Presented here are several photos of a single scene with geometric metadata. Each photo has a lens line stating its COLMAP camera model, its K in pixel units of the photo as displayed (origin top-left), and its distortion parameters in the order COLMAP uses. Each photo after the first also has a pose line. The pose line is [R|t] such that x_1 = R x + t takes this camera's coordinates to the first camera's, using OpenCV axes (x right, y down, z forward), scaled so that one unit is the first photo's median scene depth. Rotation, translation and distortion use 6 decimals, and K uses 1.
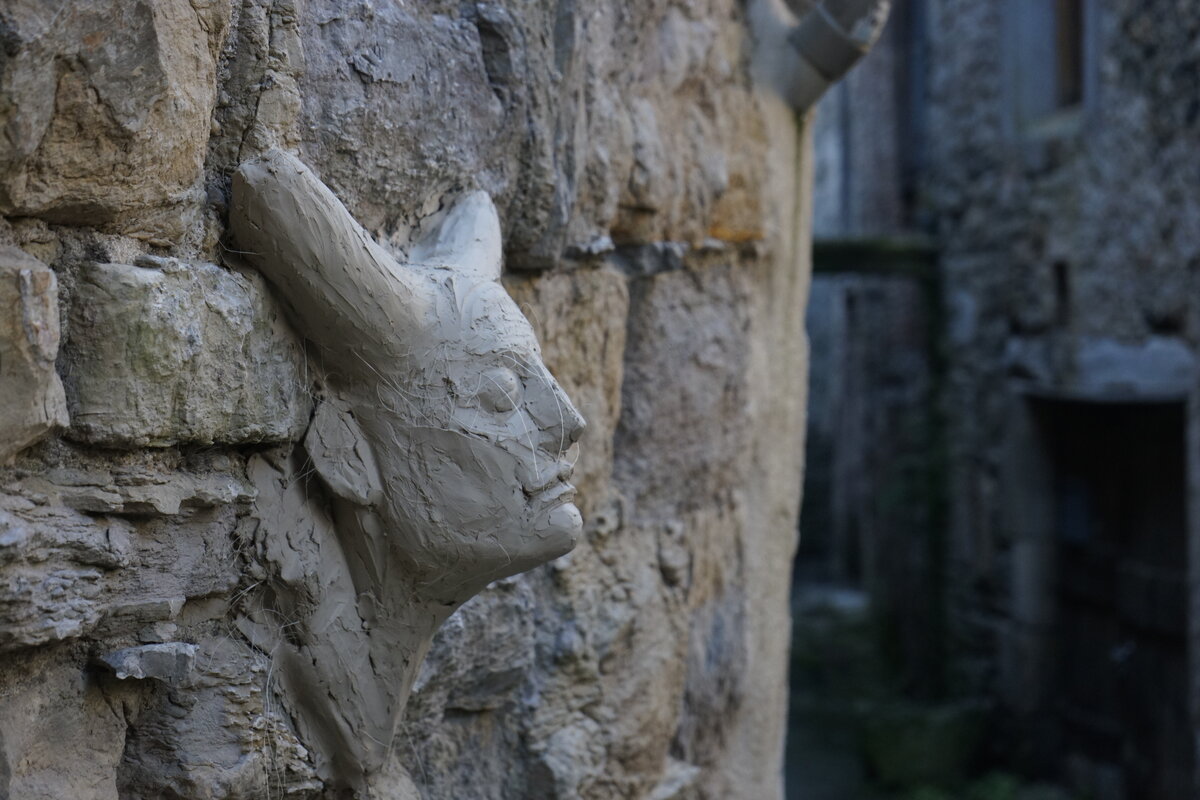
lens RADIAL K [[2457.8, 0, 600.0], [0, 2457.8, 400.0], [0, 0, 1]] dist [-0.050572, 0.136261]
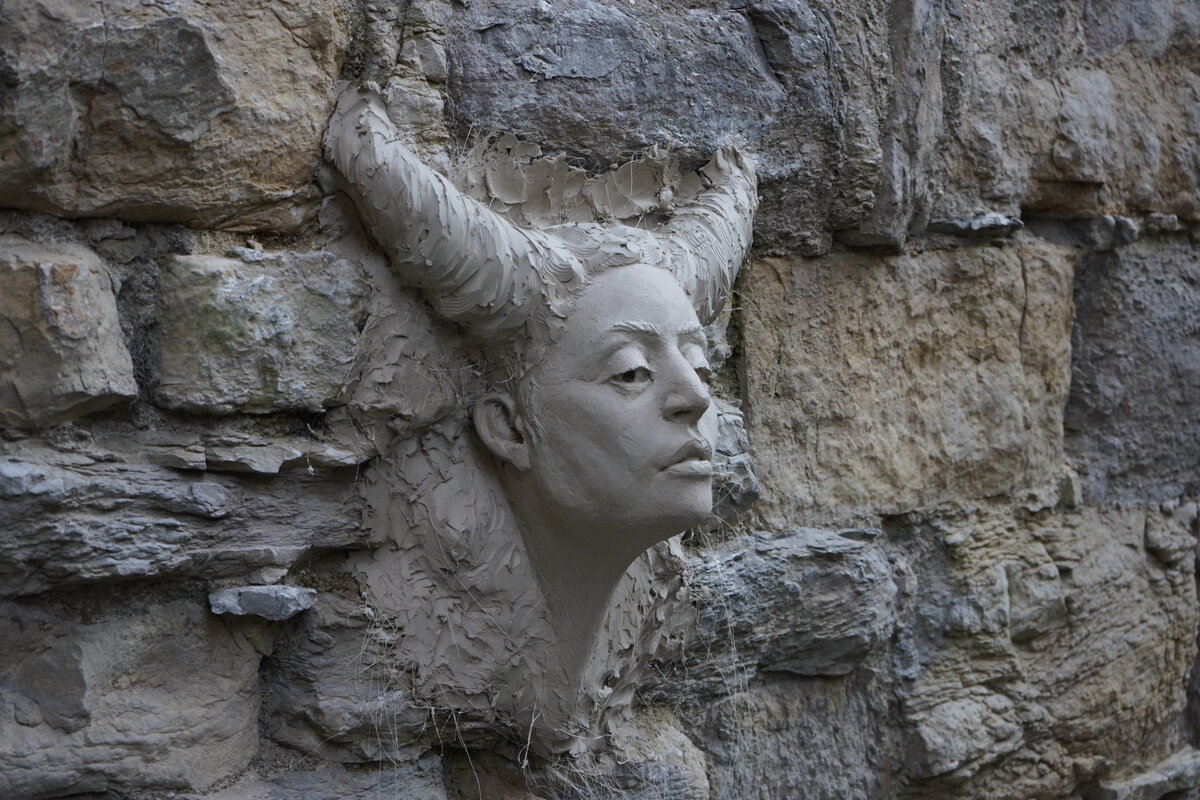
lens RADIAL K [[2469.6, 0, 600.0], [0, 2469.6, 400.0], [0, 0, 1]] dist [-0.066282, 0.505734]
pose [[0.880787, 0.005210, -0.473484, 0.504935], [-0.001545, 0.999966, 0.008129, 0.003088], [0.473510, -0.006429, 0.880765, 0.061208]]
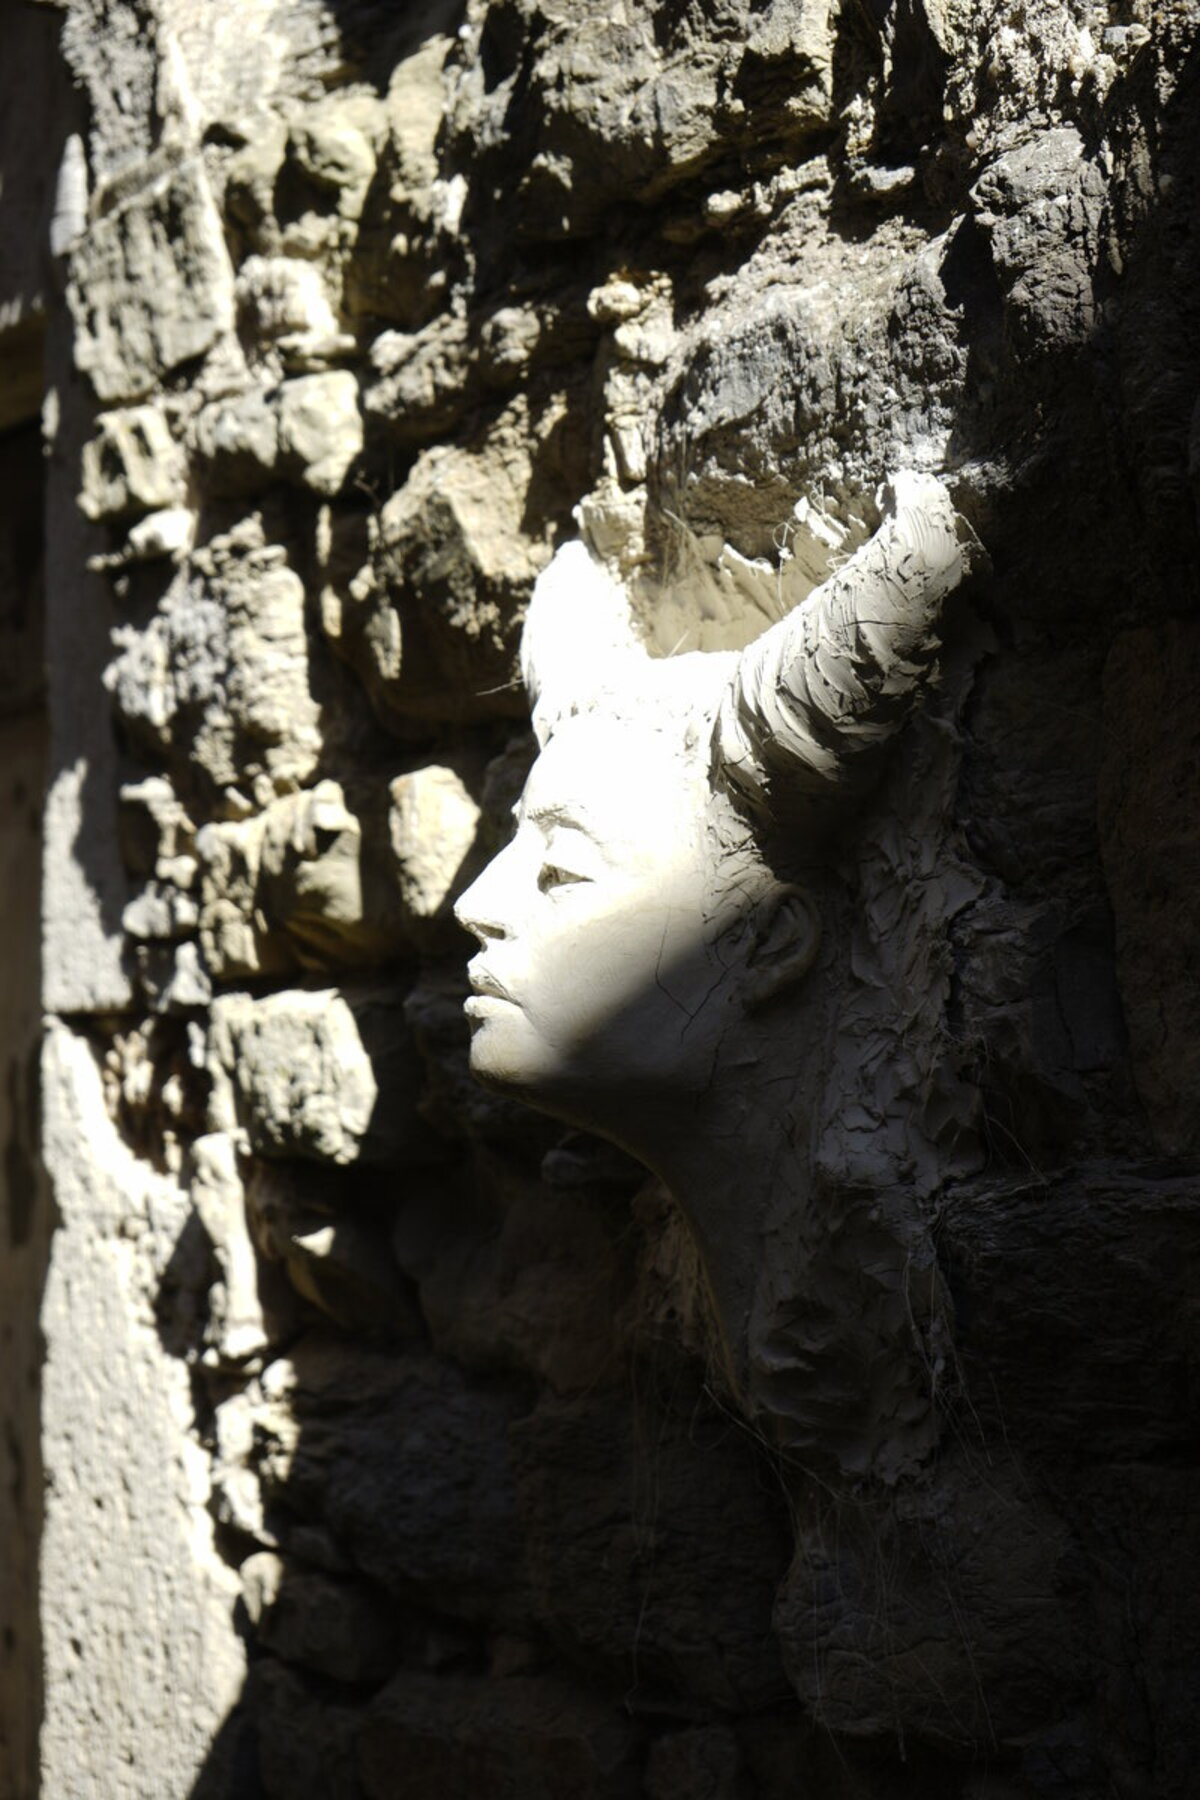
lens RADIAL K [[3686.6, 0, 578.3], [0, 3686.6, 912.8], [0, 0, 1]] dist [-0.050572, 0.136261]
pose [[-0.697572, -0.027447, -0.715989, 0.816673], [-0.009147, 0.999526, -0.029405, 0.050799], [0.716456, -0.013963, -0.697492, 1.982780]]
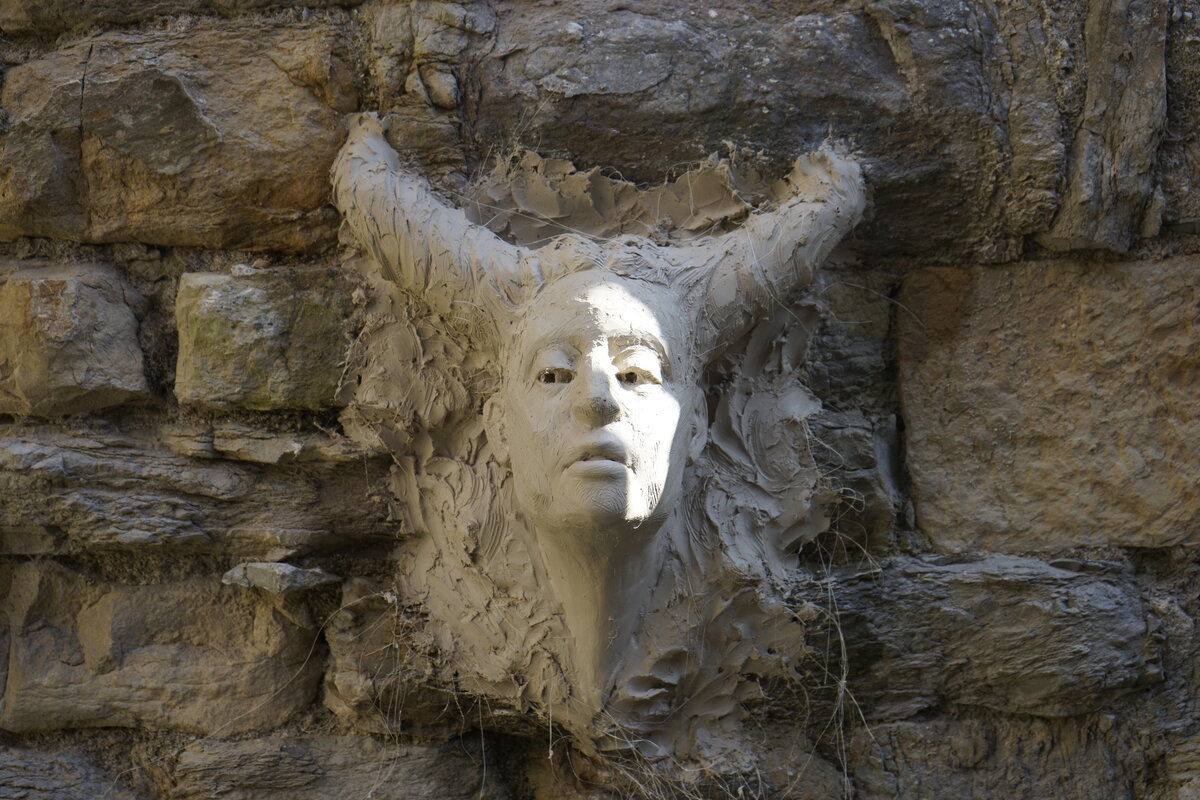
lens RADIAL K [[2457.8, 0, 600.0], [0, 2457.8, 400.0], [0, 0, 1]] dist [-0.050572, 0.136261]
pose [[0.360509, -0.015277, -0.932631, 1.098985], [-0.019171, 0.999533, -0.023783, 0.041021], [0.932559, 0.026453, 0.360048, 0.695784]]
